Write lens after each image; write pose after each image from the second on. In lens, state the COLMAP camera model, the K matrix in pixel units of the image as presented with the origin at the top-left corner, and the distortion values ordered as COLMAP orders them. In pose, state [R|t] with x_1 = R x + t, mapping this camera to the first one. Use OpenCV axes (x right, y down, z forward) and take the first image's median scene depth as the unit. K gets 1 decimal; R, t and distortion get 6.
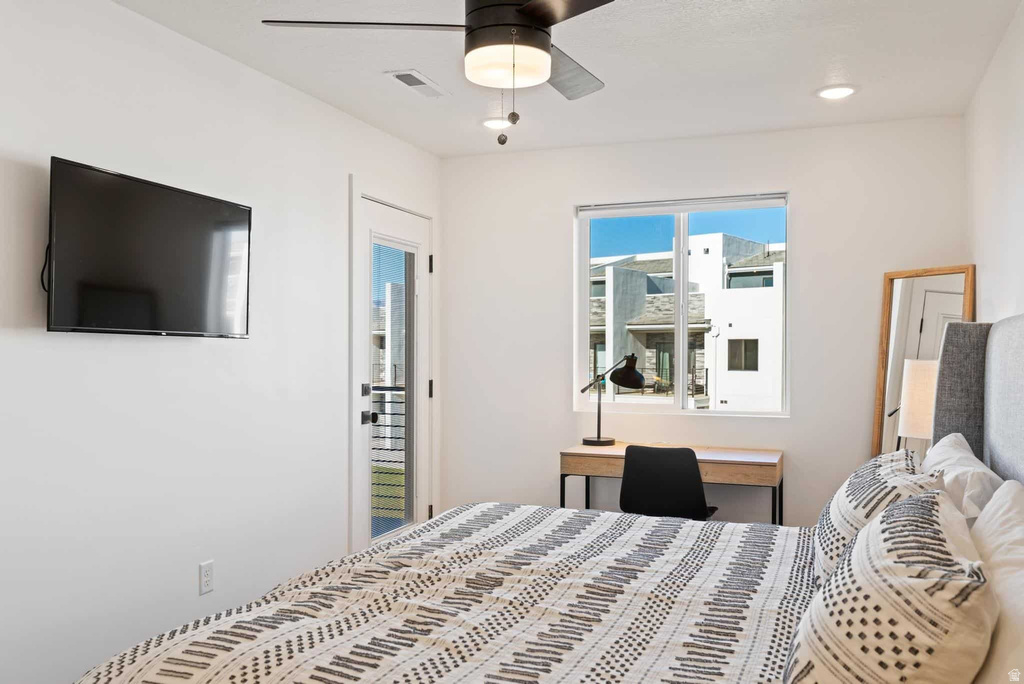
lens RADIAL K [[865.8, 0, 512.0], [0, 865.8, 342.0], [0, 0, 1]] dist [0.038912, -0.005447]
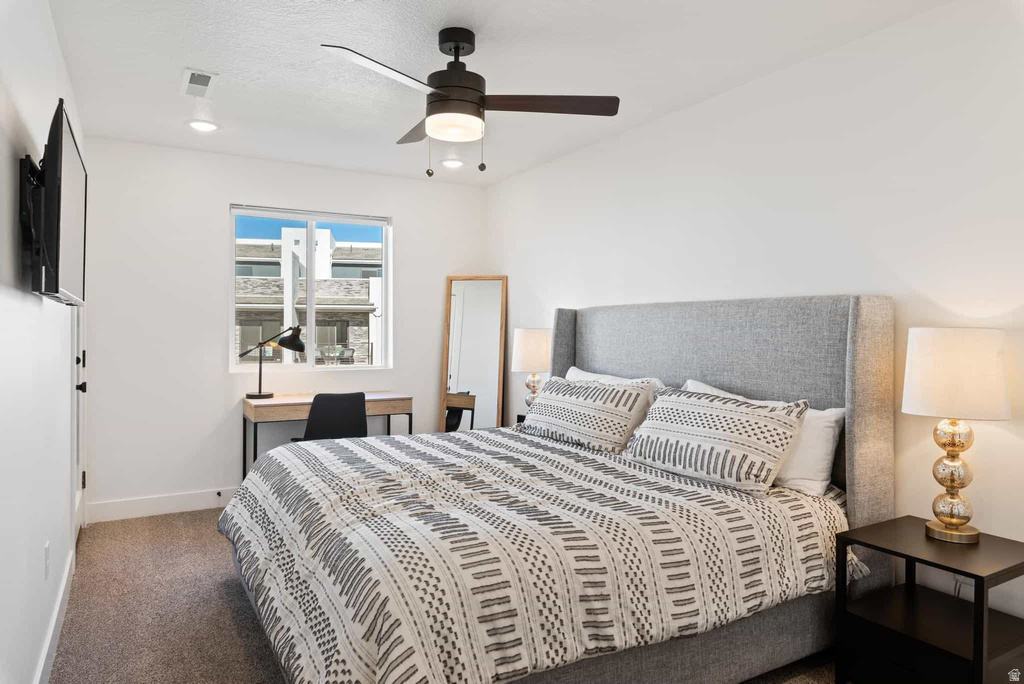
lens RADIAL K [[659.0, 0, 512.0], [0, 659.0, 342.0], [0, 0, 1]] dist [0.001170, -0.000454]
pose [[0.626328, -0.014942, 0.779417, -0.483138], [-0.009230, 0.999604, 0.026580, 0.009277], [-0.779505, -0.023842, 0.625942, 0.135228]]
